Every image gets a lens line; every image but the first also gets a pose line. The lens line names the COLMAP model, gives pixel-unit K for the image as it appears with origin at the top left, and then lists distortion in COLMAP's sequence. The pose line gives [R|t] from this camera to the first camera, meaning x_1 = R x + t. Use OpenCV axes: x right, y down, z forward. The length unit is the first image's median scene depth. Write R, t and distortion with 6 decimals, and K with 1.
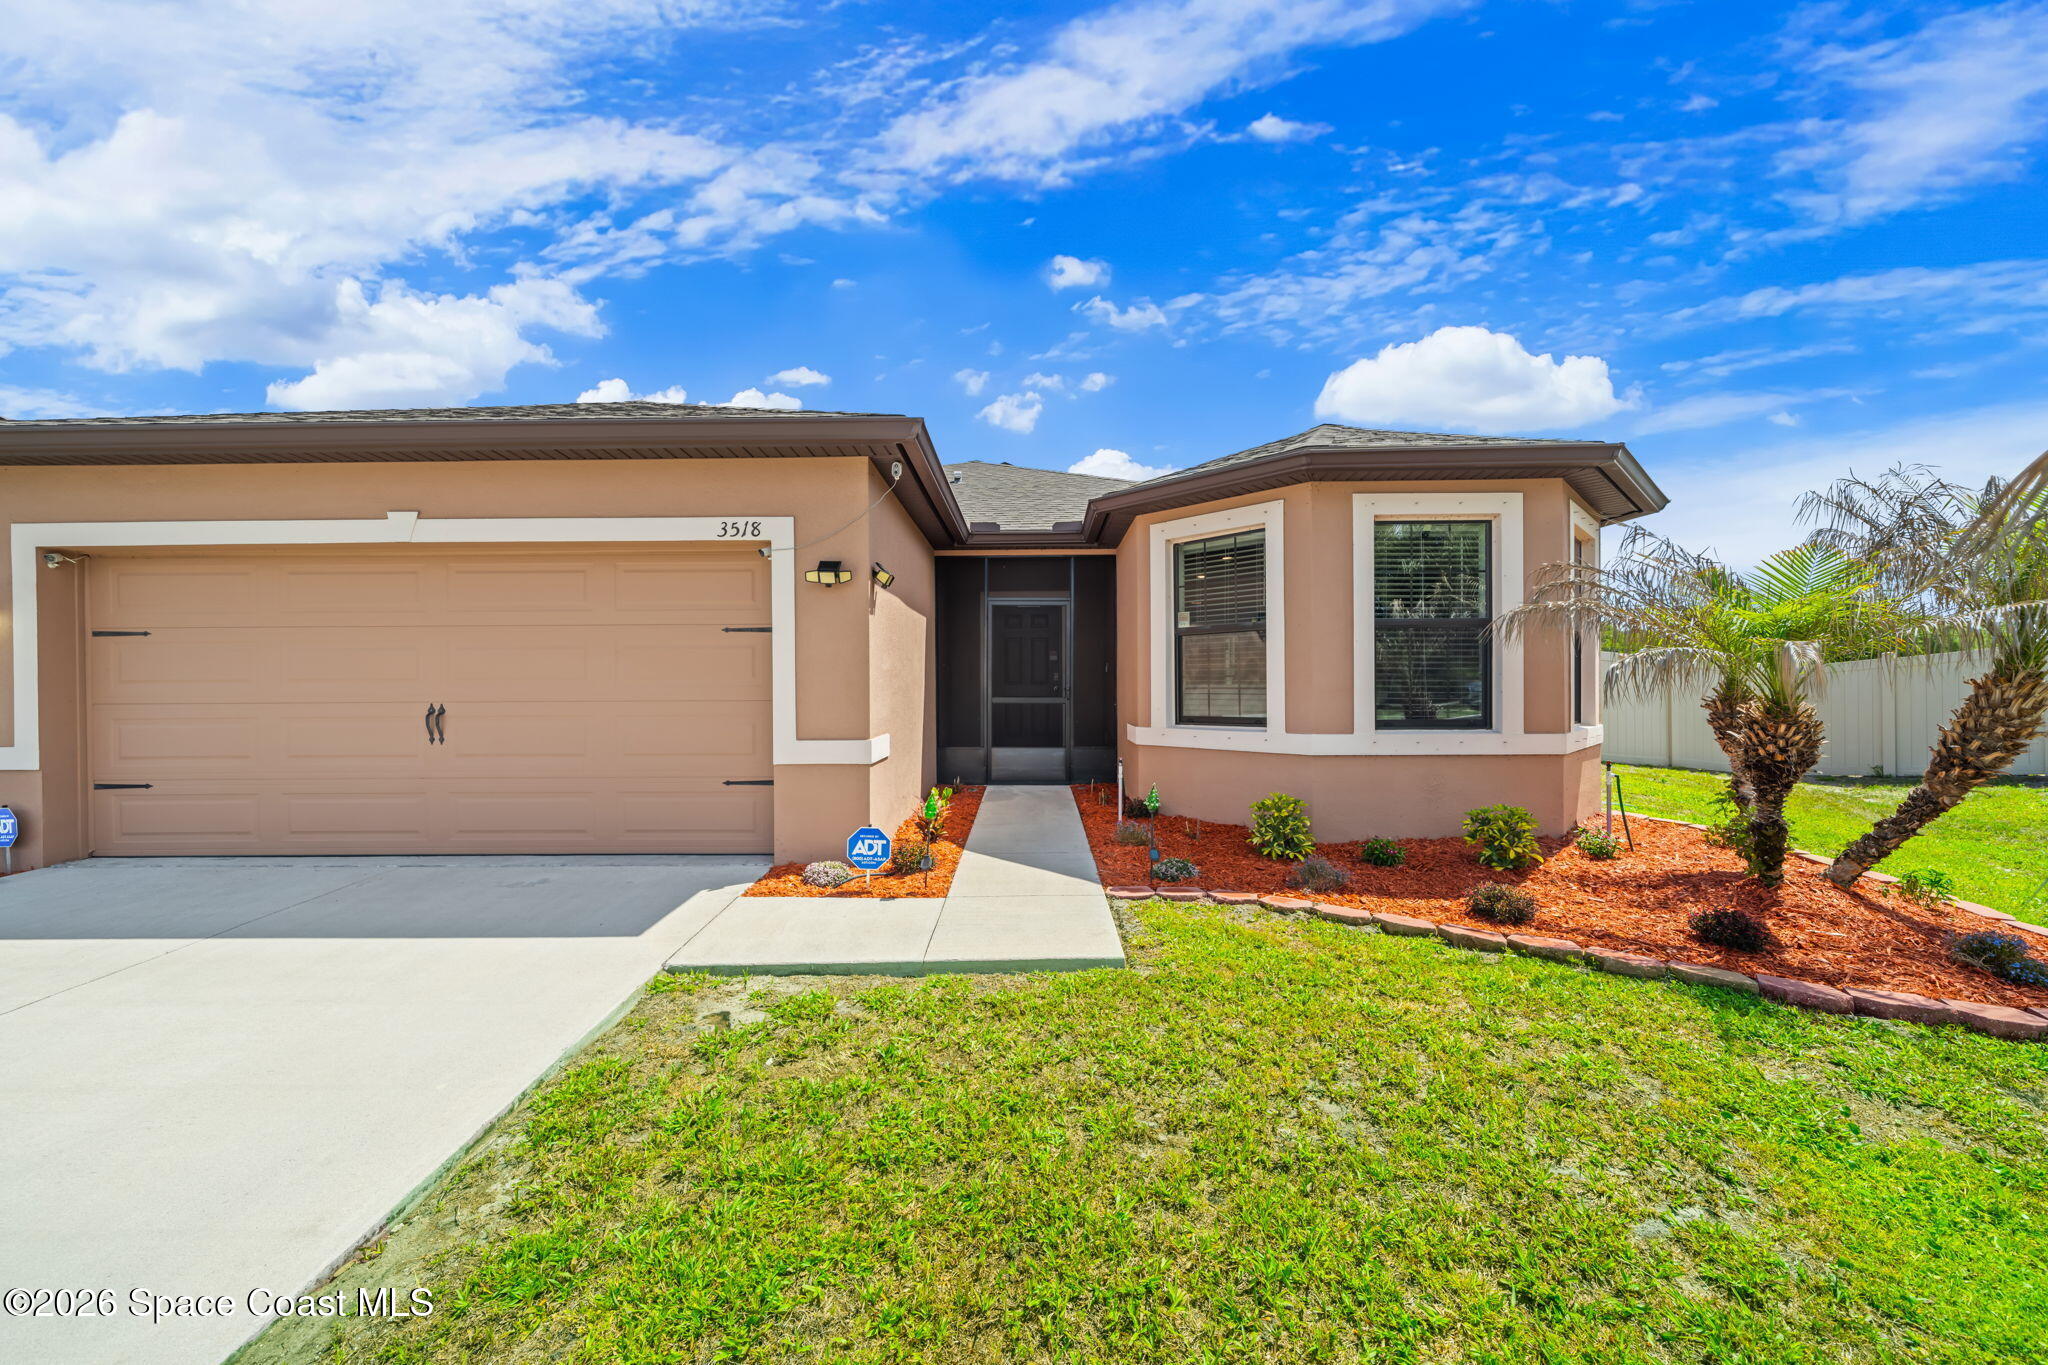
lens RADIAL K [[722.8, 0, 1012.8], [0, 722.8, 682.9], [0, 0, 1]] dist [0.000752, -0.000090]
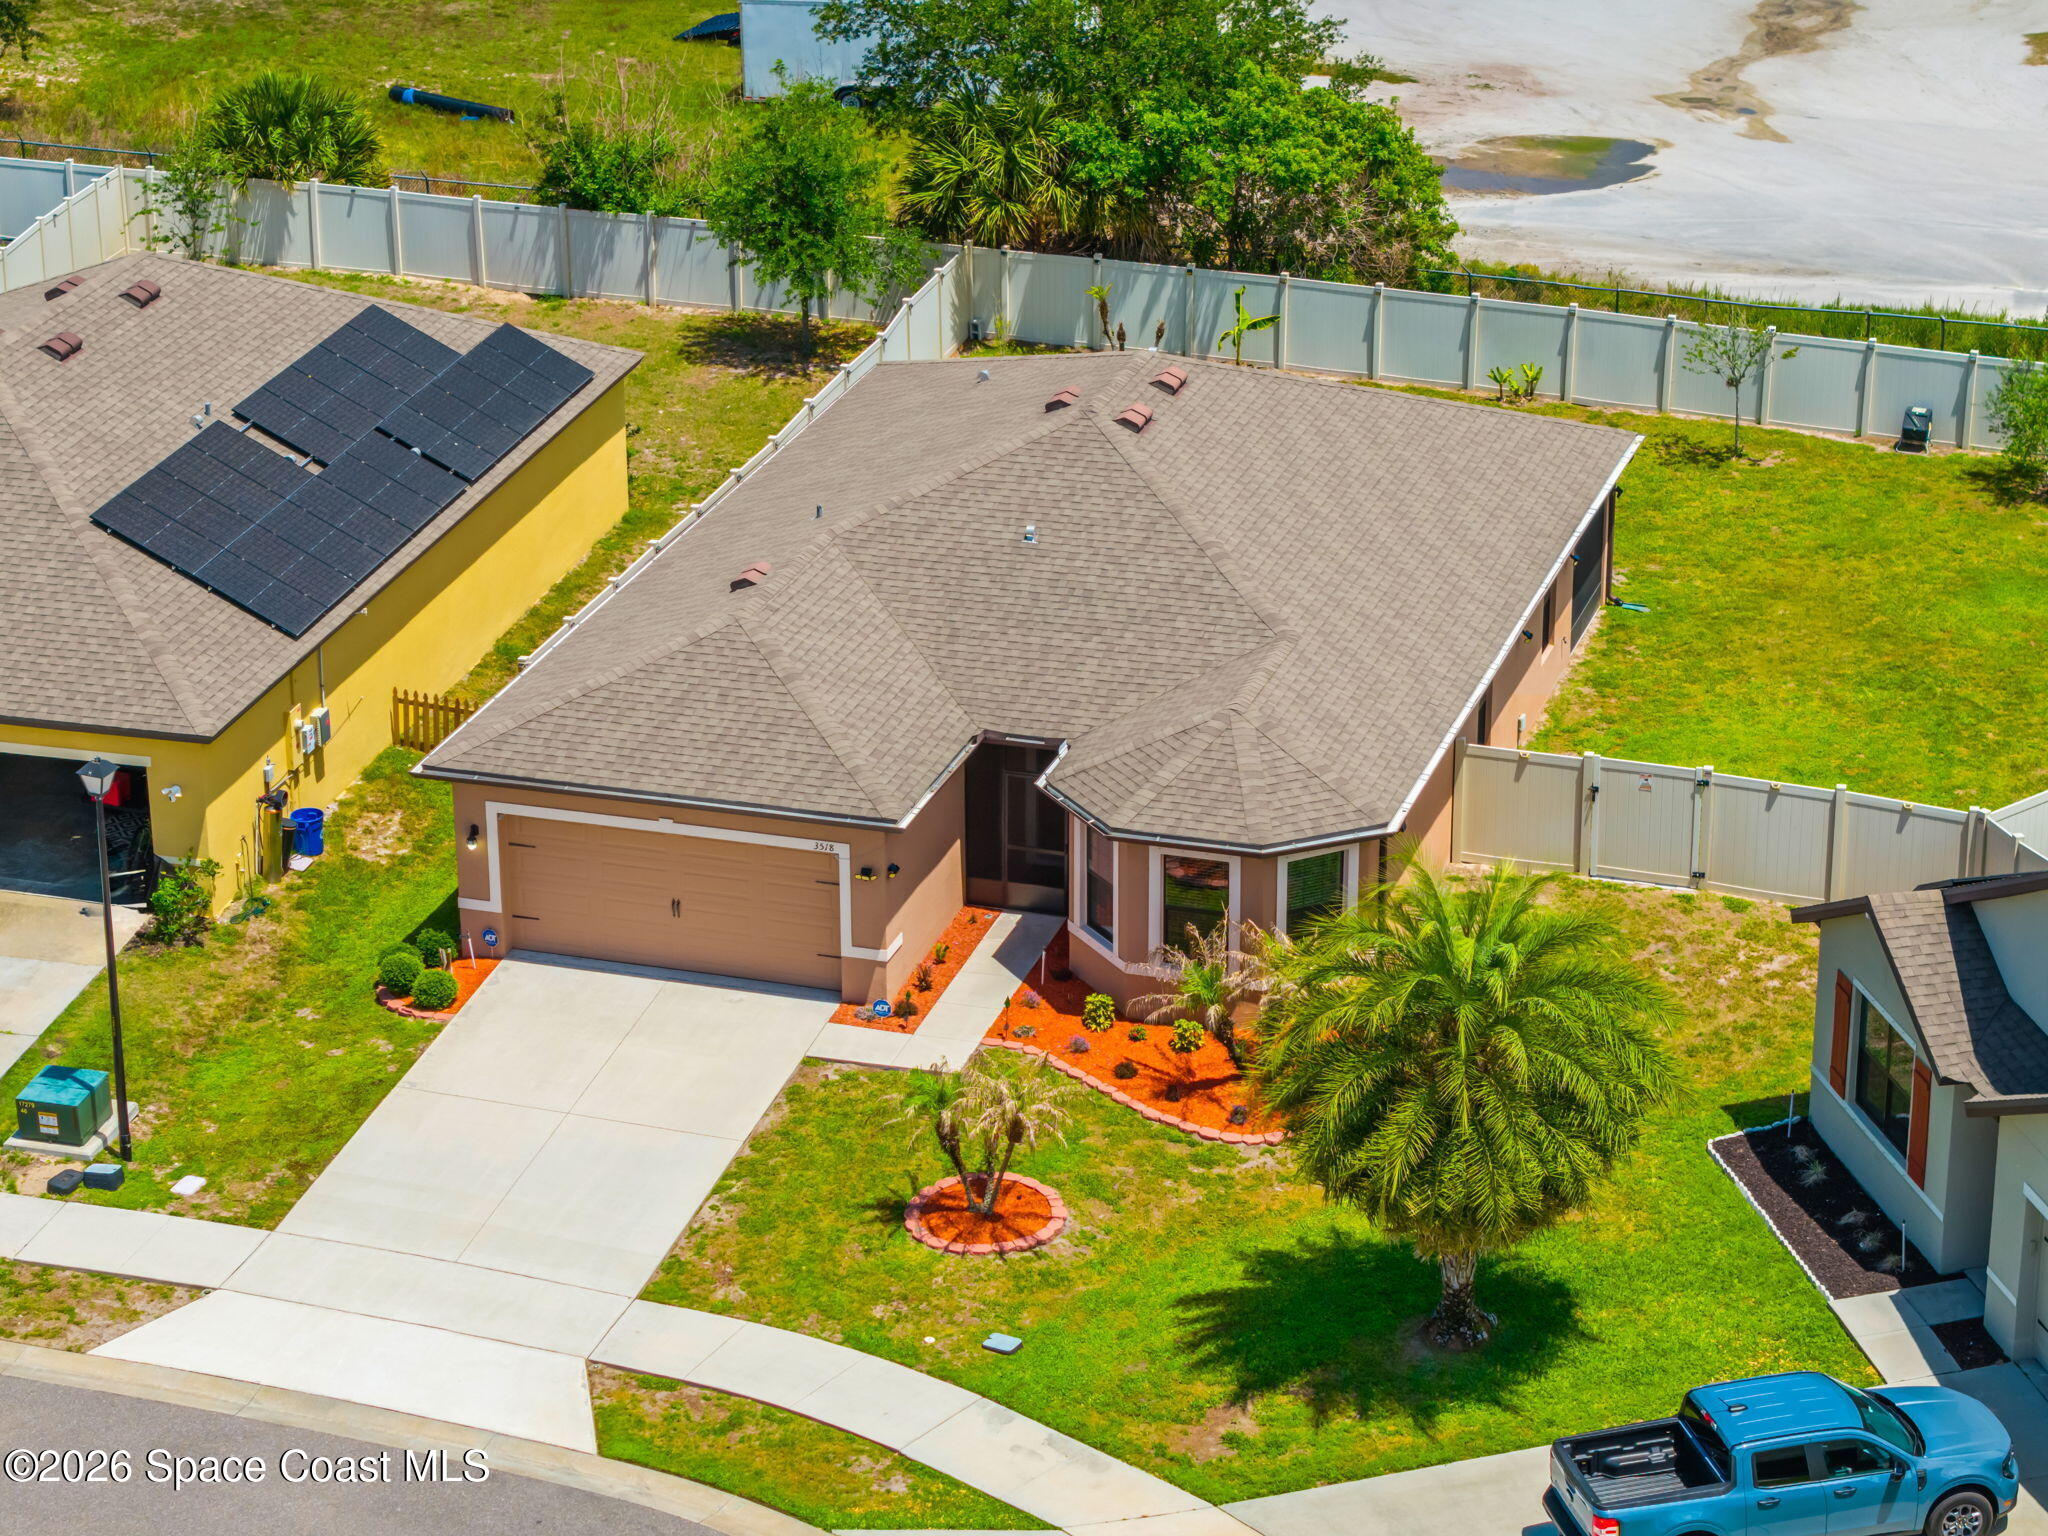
lens RADIAL K [[5868.9, 0, 1015.1], [0, 5868.9, 753.1], [0, 0, 1]] dist [0.010297, 0.000000]
pose [[0.952049, 0.115251, -0.283406, 0.645693], [0.013776, 0.909244, 0.416036, -0.989377], [0.305634, -0.399991, 0.864057, -1.754194]]
